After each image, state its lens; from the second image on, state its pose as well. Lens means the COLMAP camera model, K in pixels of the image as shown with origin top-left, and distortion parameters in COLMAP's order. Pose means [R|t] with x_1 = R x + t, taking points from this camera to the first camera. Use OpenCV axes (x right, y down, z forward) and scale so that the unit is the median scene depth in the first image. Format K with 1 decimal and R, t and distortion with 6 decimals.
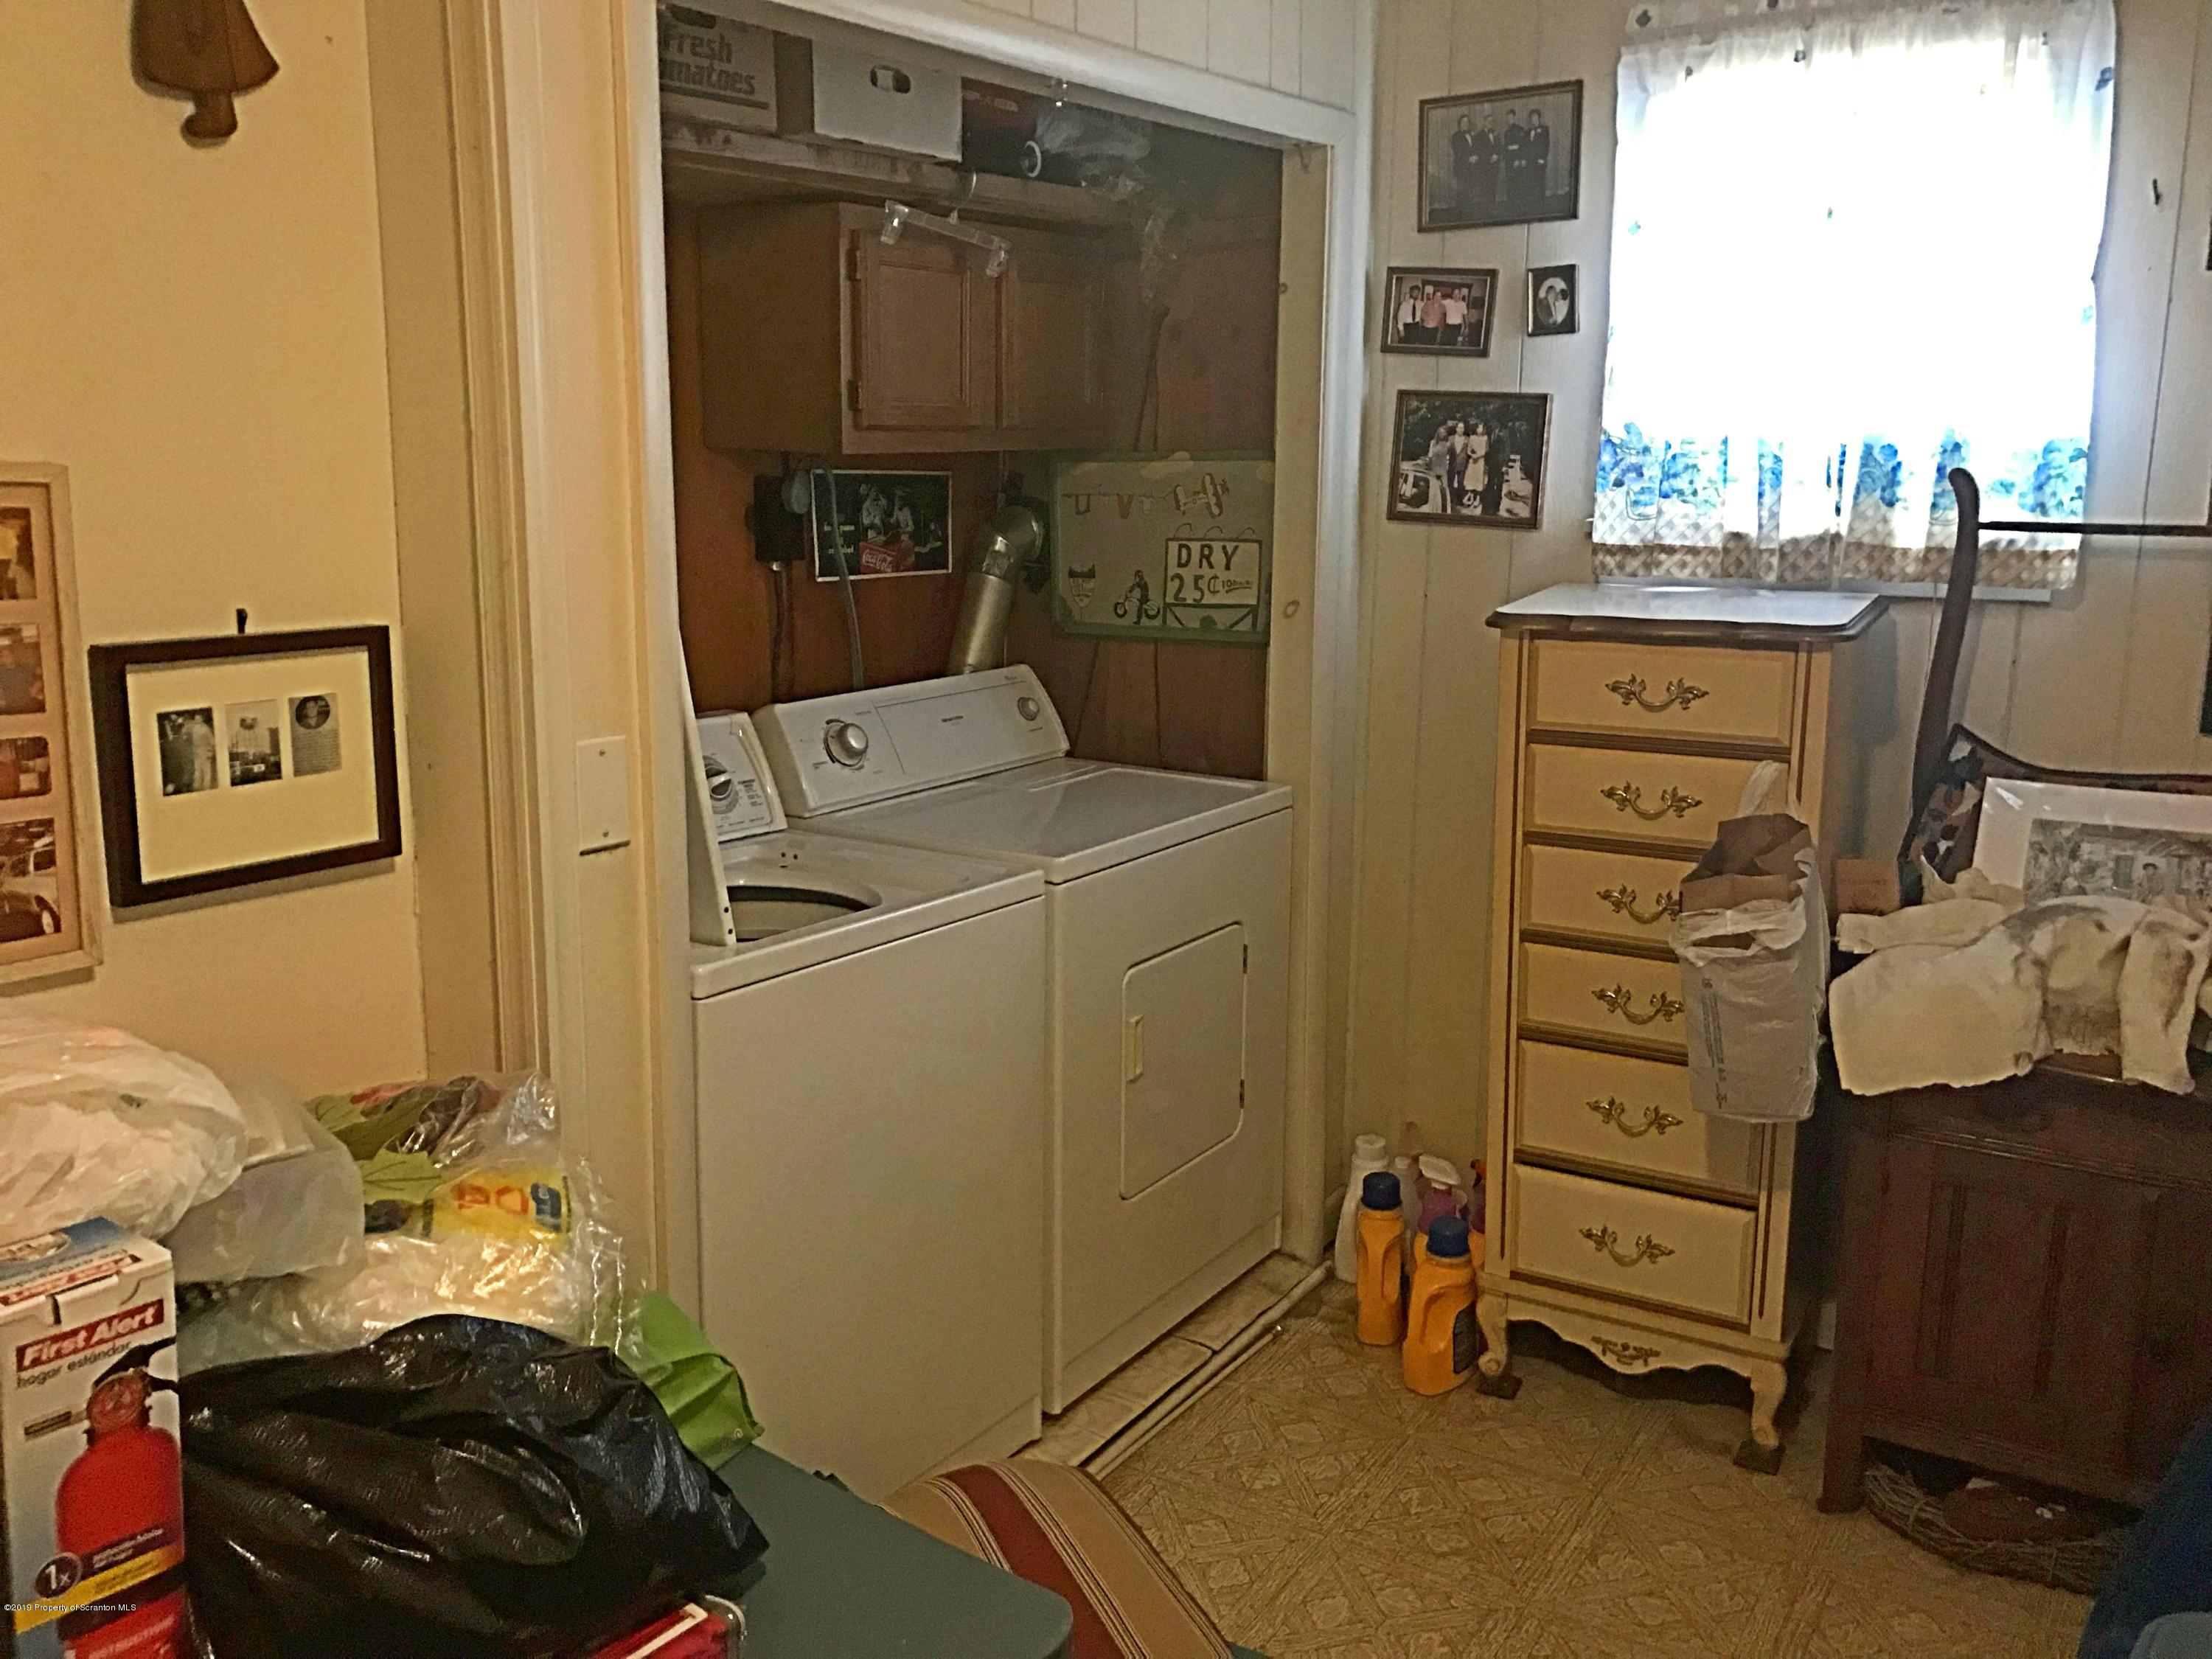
lens RADIAL K [[1823.8, 0, 1104.8], [0, 1823.8, 815.5], [0, 0, 1]] dist [0.030542, -0.018468]
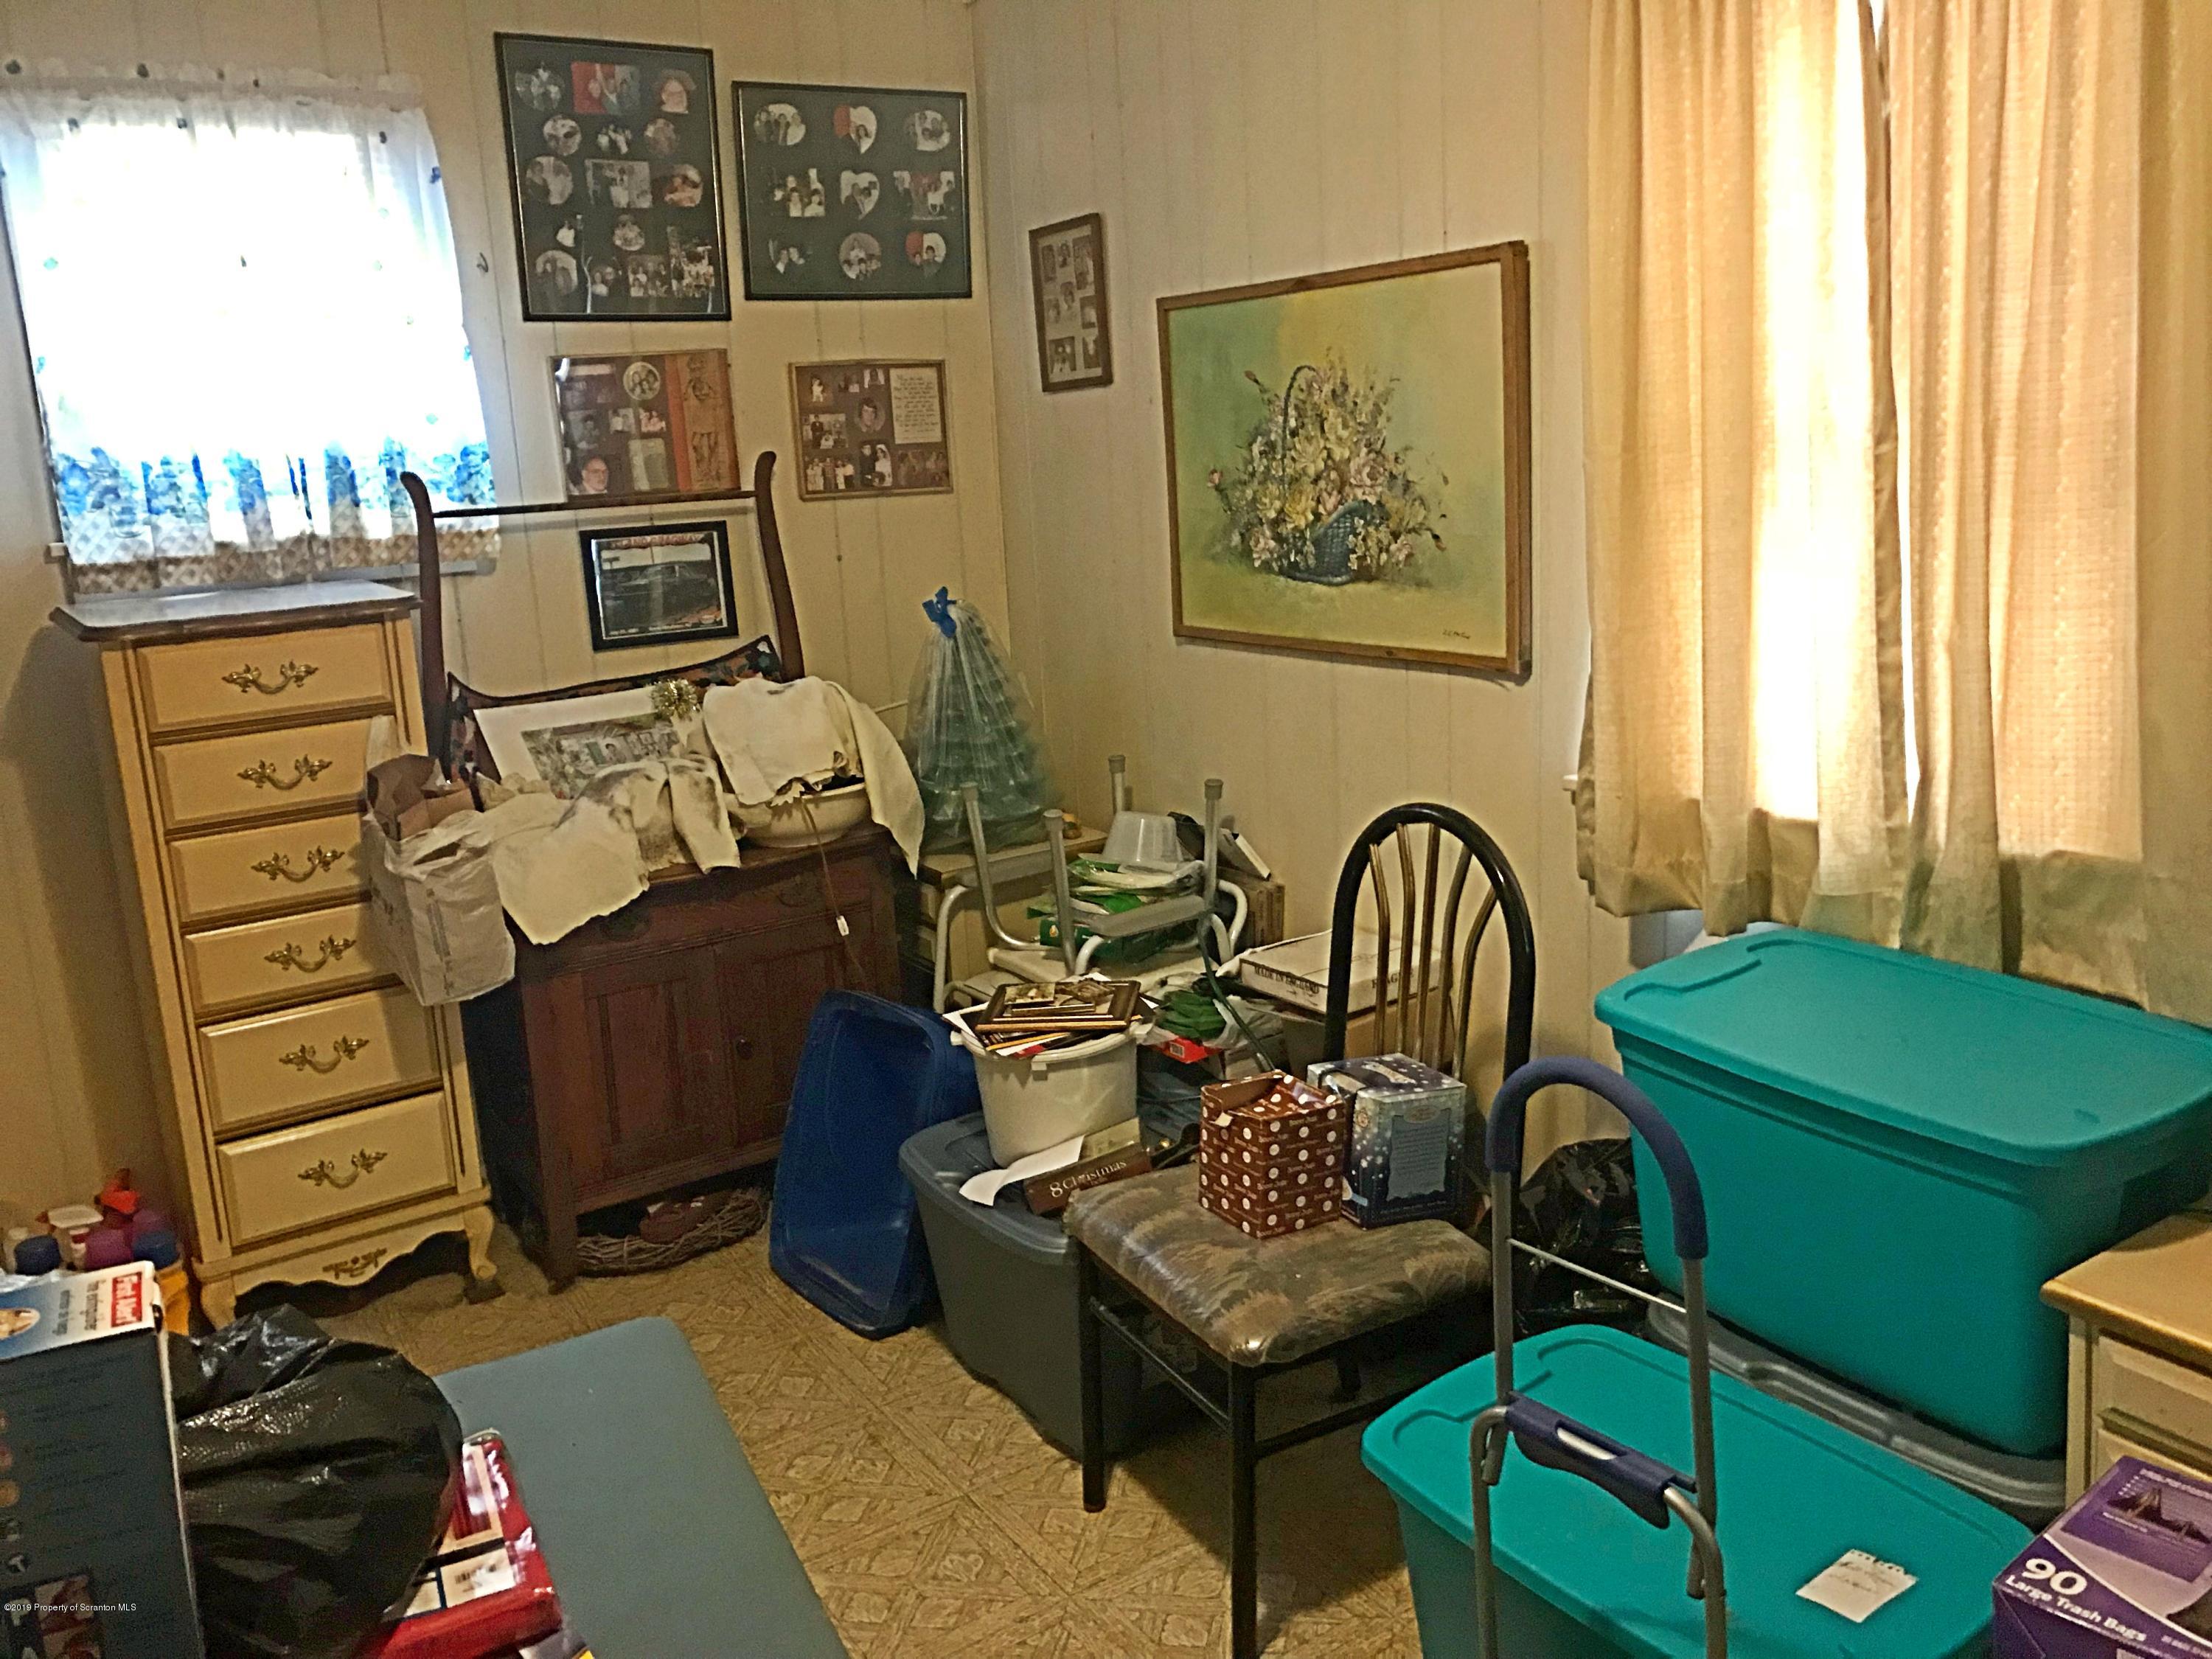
lens RADIAL K [[1823.8, 0, 1115.0], [0, 1823.8, 832.2], [0, 0, 1]] dist [0.030542, -0.018468]
pose [[0.427336, -0.219714, 0.876989, -0.471411], [0.242055, 0.962413, 0.123168, 0.011755], [-0.871087, 0.159646, 0.464457, 0.029530]]
